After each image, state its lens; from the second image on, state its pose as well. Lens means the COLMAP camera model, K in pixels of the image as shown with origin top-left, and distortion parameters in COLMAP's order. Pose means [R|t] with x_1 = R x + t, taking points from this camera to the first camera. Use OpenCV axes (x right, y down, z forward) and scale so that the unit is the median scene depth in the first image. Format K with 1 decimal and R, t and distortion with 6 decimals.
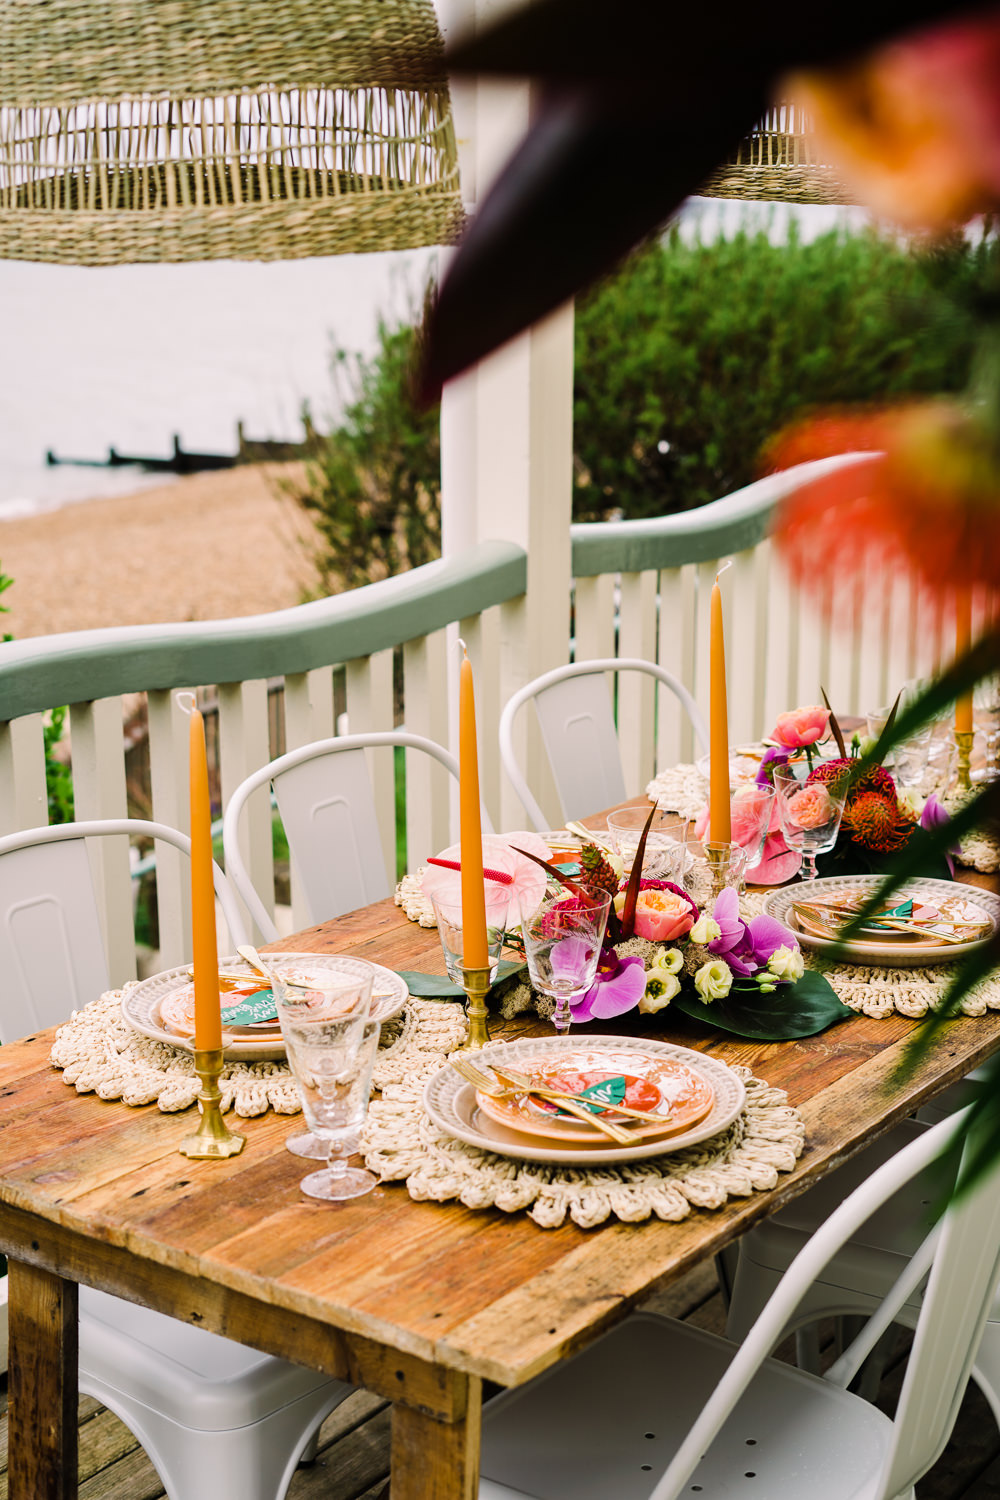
lens RADIAL K [[2223.0, 0, 501.7], [0, 2223.0, 746.2], [0, 0, 1]] dist [-0.016361, -0.036949]
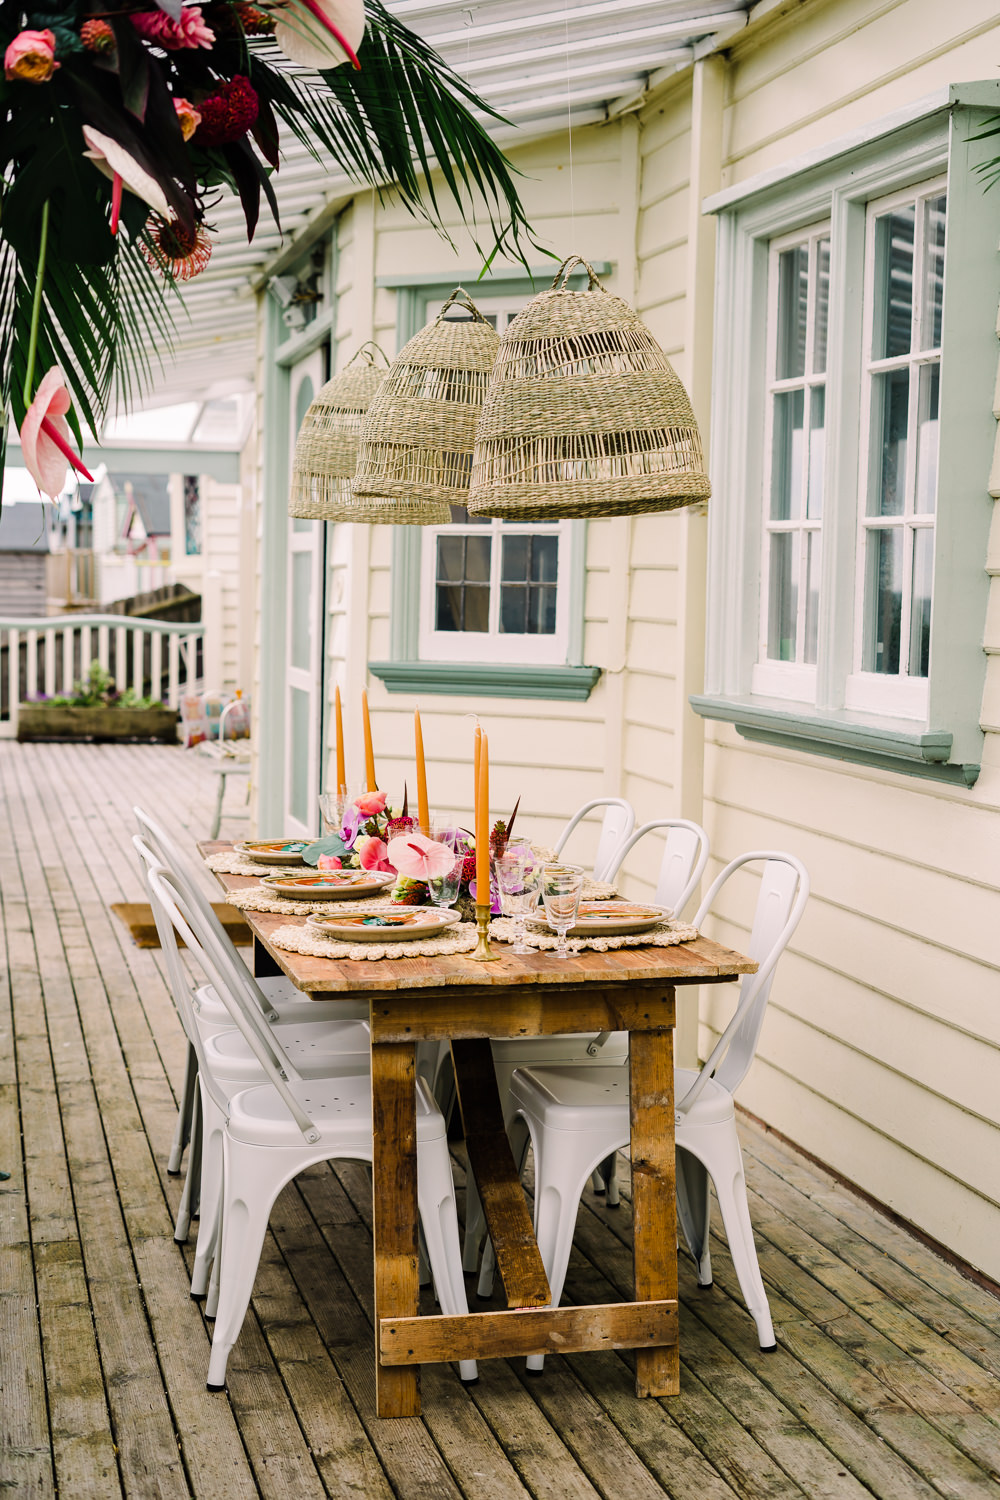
lens RADIAL K [[2236.9, 0, 507.0], [0, 2236.9, 764.3], [0, 0, 1]] dist [-0.022917, -0.091372]
pose [[0.655650, -0.047461, 0.753572, -1.425824], [0.162798, 0.983435, -0.079706, 0.152006], [-0.737305, 0.174939, 0.652516, -0.310340]]
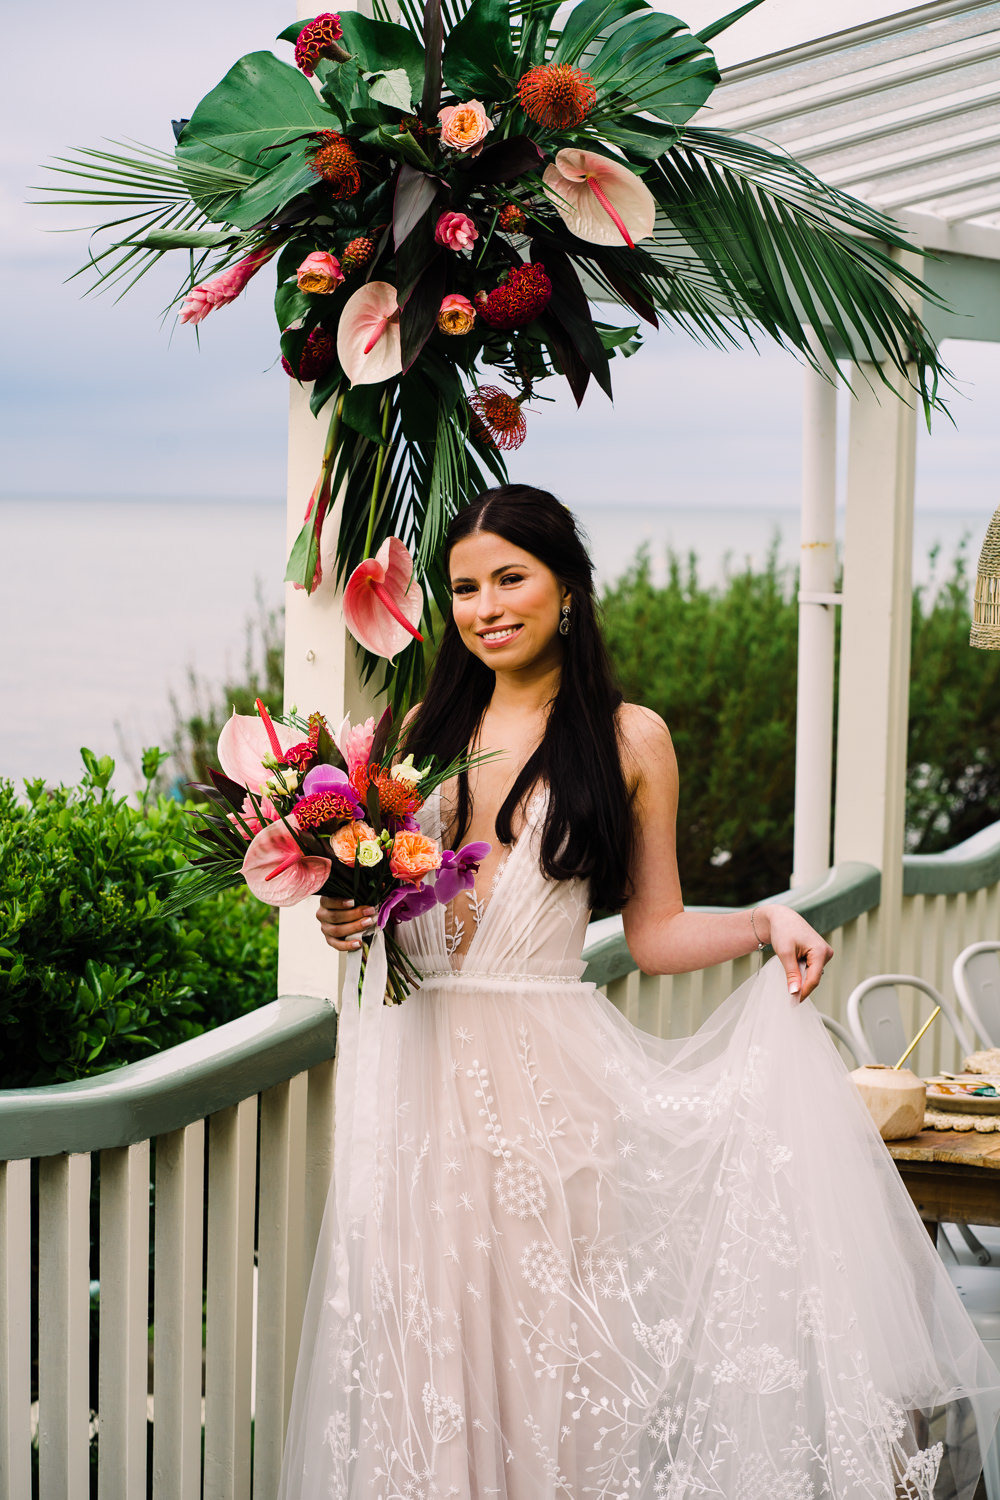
lens RADIAL K [[3599.6, 0, 497.8], [0, 3599.6, 750.7], [0, 0, 1]] dist [0.044068, -0.943125]
pose [[0.985669, 0.009238, 0.168436, -0.914627], [0.019787, 0.985274, -0.169832, 0.311565], [-0.167524, 0.170731, 0.970972, -1.567132]]
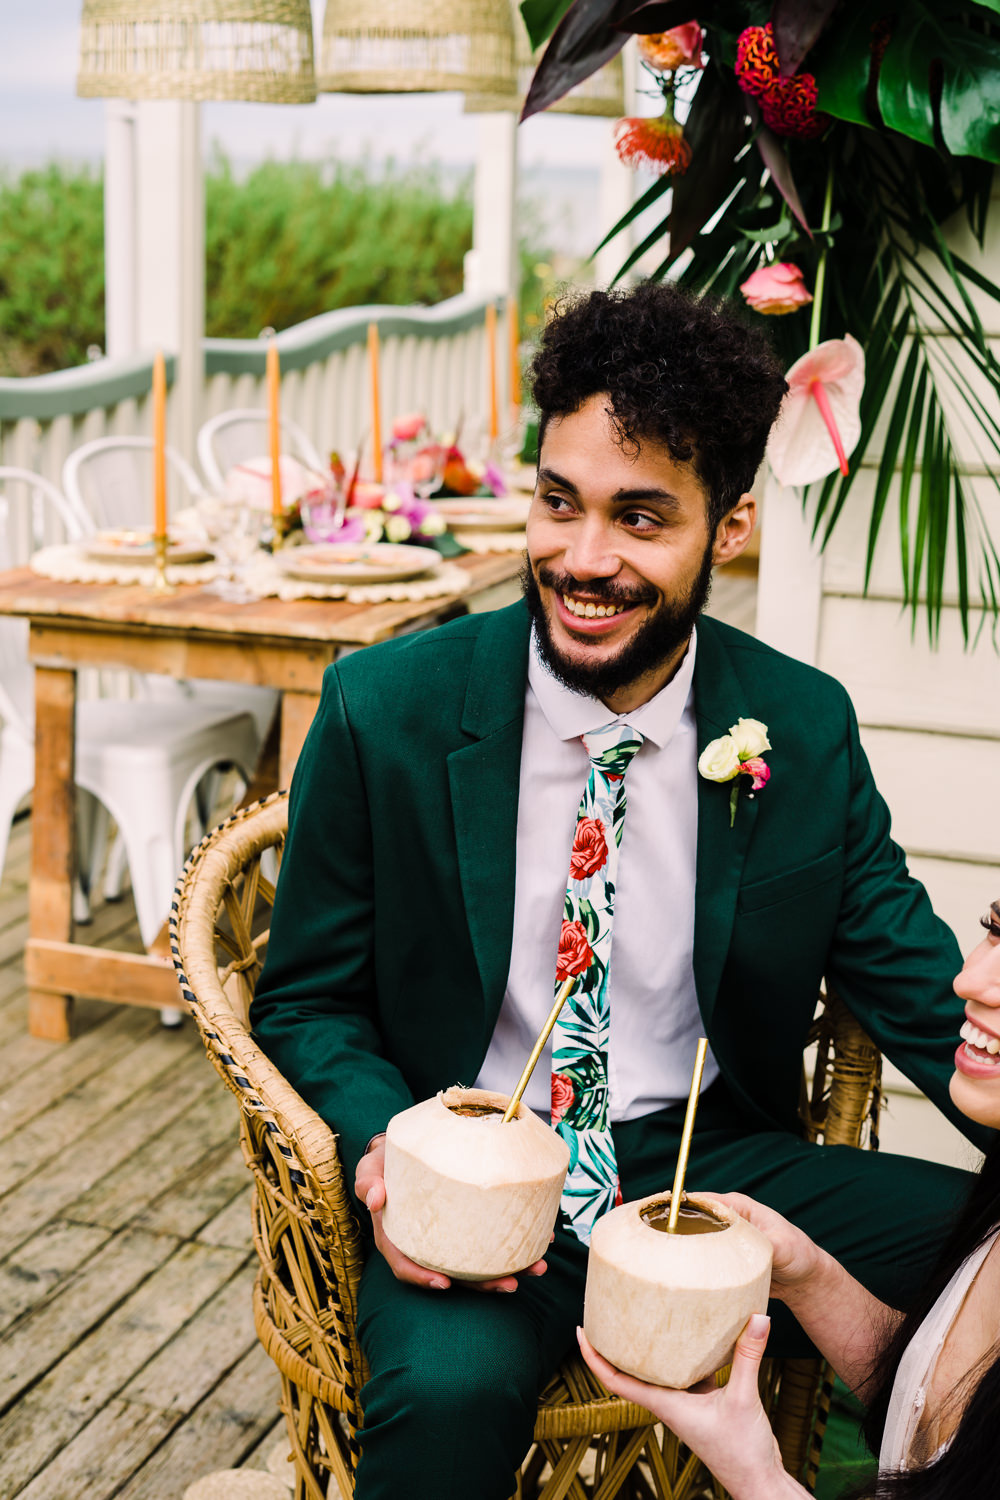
lens RADIAL K [[2263.1, 0, 494.5], [0, 2263.1, 756.8], [0, 0, 1]] dist [-0.030971, -0.076814]
pose [[0.961836, -0.037977, 0.270977, -0.335829], [0.032652, 0.999175, 0.024137, 0.248856], [-0.271670, -0.014368, 0.962283, -0.796954]]
